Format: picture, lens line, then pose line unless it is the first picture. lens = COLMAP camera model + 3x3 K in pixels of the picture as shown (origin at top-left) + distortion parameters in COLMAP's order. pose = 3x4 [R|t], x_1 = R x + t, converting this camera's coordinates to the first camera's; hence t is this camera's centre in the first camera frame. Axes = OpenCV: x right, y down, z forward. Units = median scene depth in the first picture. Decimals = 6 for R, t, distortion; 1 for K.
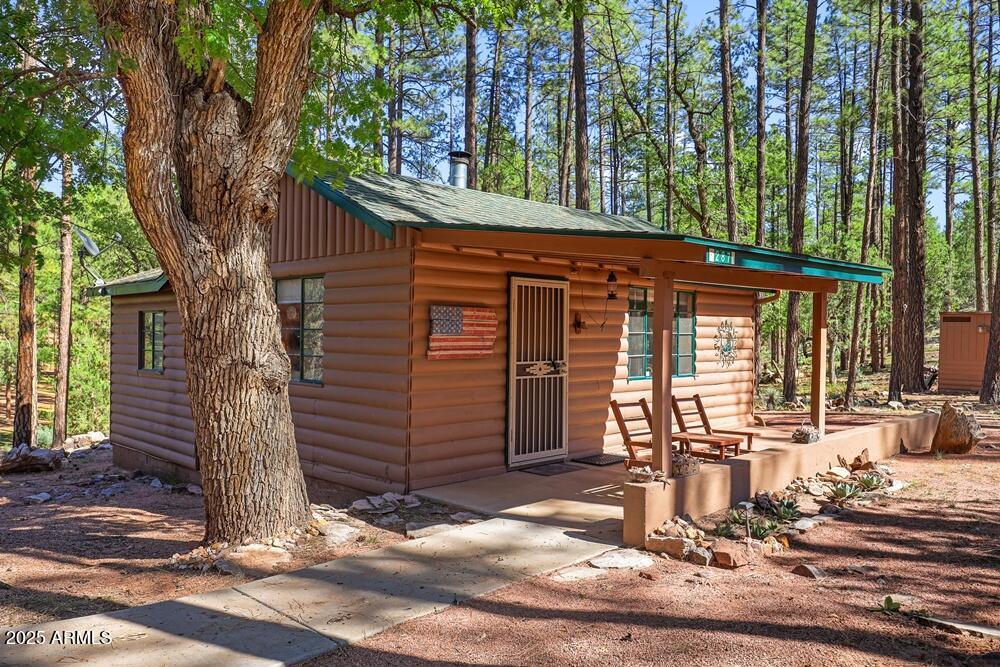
lens RADIAL K [[745.0, 0, 500.0], [0, 745.0, 333.5], [0, 0, 1]] dist [-0.000245, -0.000034]
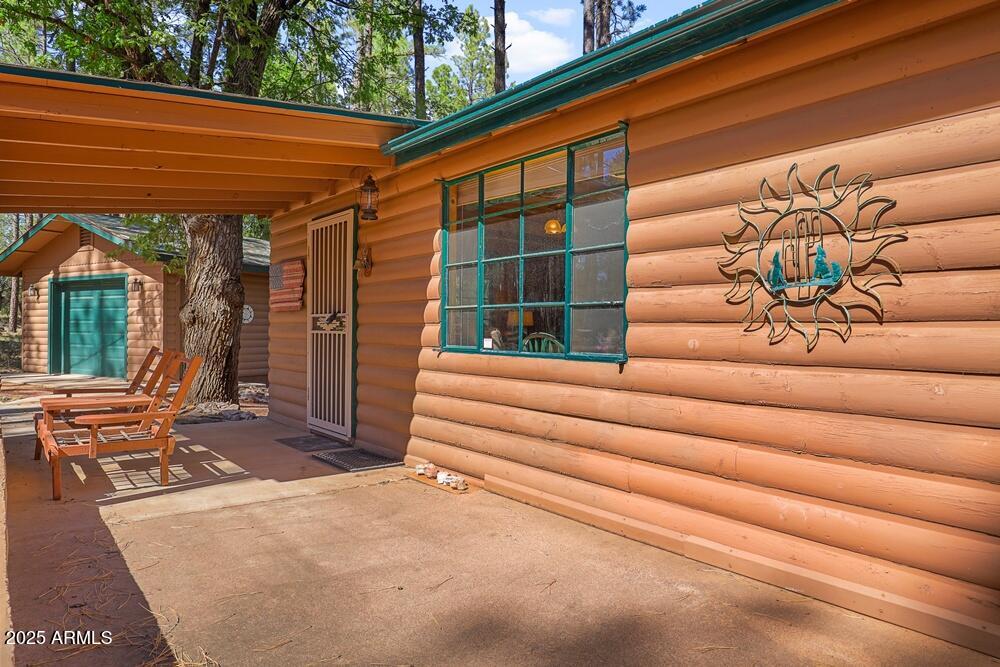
lens RADIAL K [[634.9, 0, 500.0], [0, 634.9, 333.5], [0, 0, 1]] dist [-0.000669, -0.000042]
pose [[-0.116382, -0.005916, -0.993187, 0.676545], [-0.013528, 0.999899, -0.004371, 0.054707], [0.993112, 0.012927, -0.116451, 1.163572]]
